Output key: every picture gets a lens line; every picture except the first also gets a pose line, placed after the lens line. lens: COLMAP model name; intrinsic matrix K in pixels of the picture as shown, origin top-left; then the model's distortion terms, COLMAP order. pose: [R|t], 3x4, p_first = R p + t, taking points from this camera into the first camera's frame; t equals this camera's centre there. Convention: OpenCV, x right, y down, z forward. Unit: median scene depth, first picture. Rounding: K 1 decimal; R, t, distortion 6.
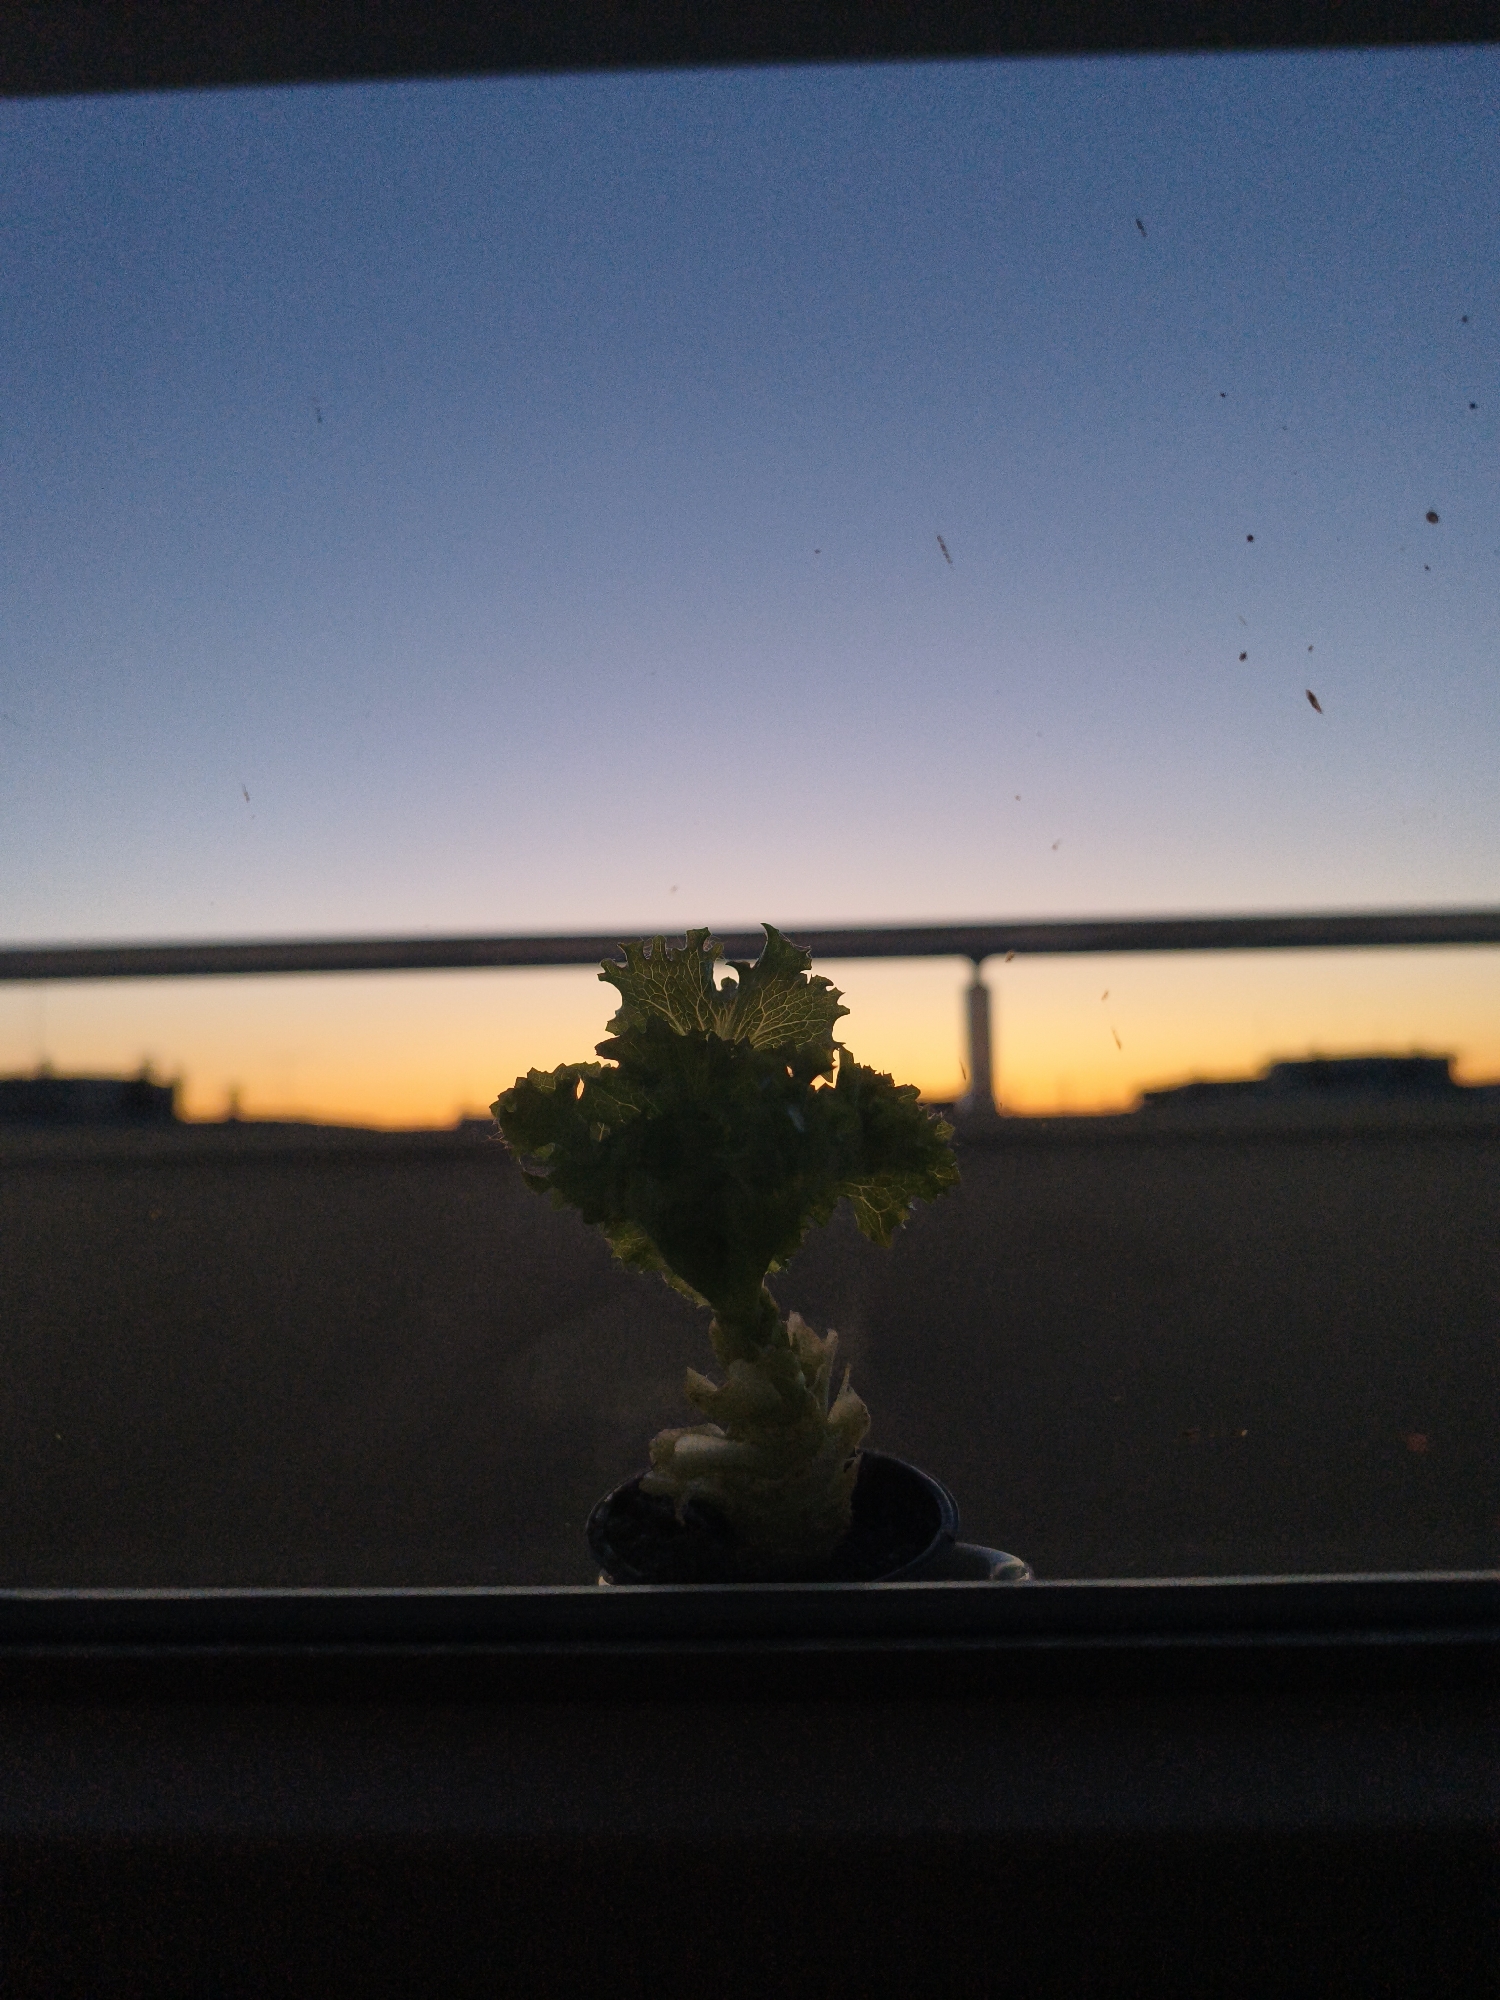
lens RADIAL K [[1384.7, 0, 750.0], [0, 1384.7, 1000.0], [0, 0, 1]] dist [0.093054, 0.000320]
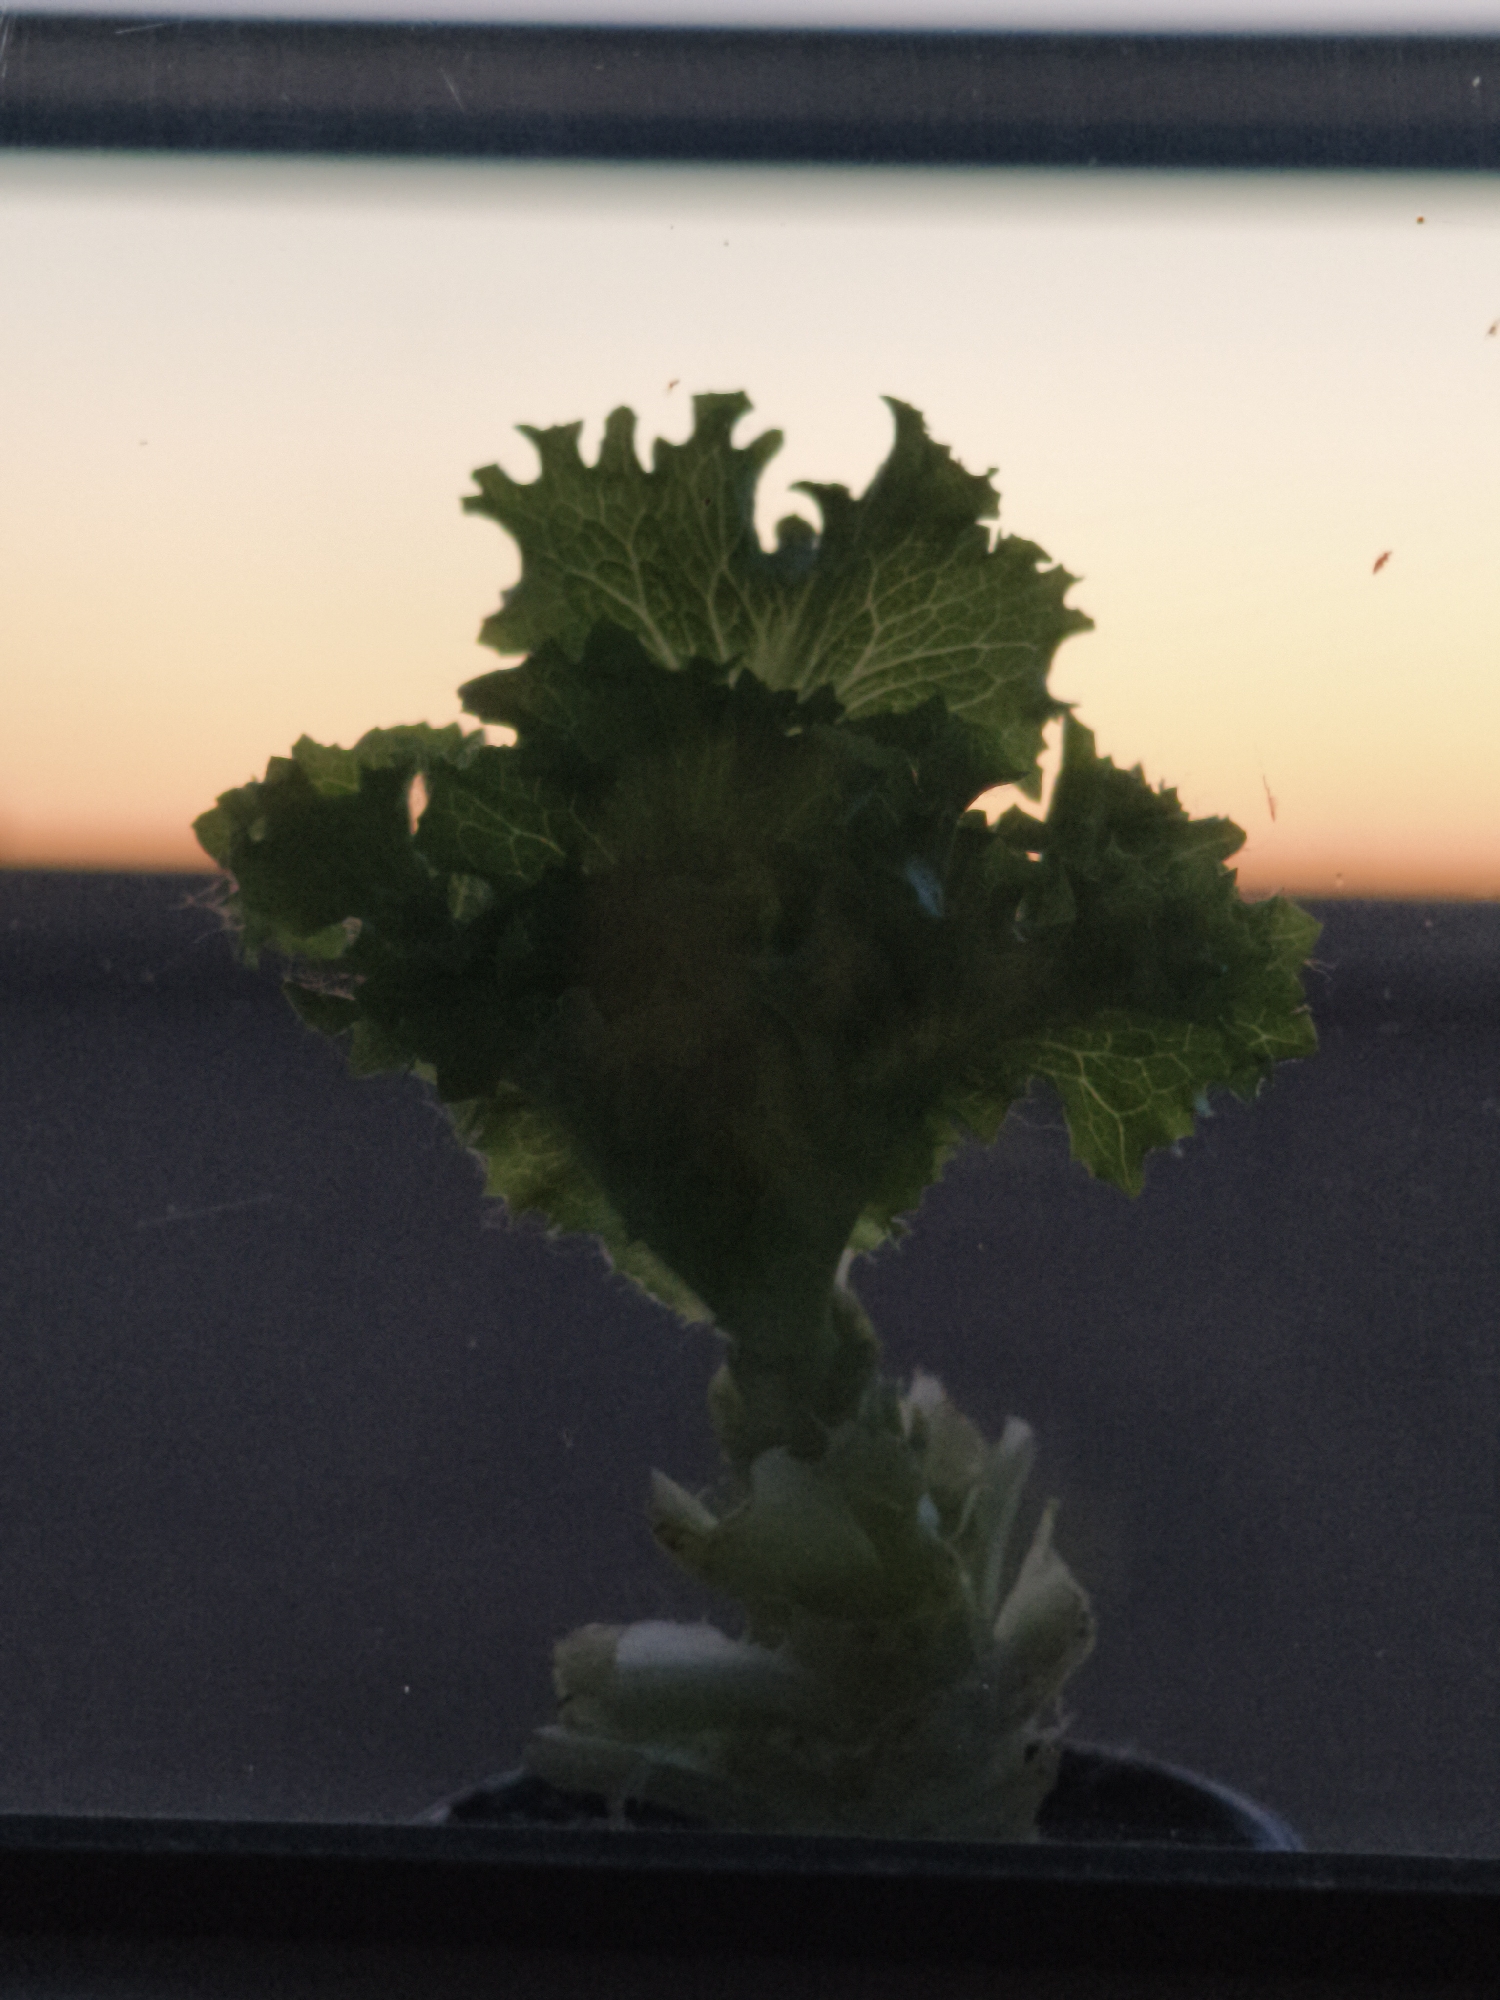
lens RADIAL K [[6781.3, 0, 750.0], [0, 6781.3, 1000.0], [0, 0, 1]] dist [0.110204, 0.427463]
pose [[0.998585, 0.044452, -0.029192, 0.036321], [-0.041177, 0.993667, 0.104548, -0.086996], [0.033654, -0.103198, 0.994091, -0.981040]]
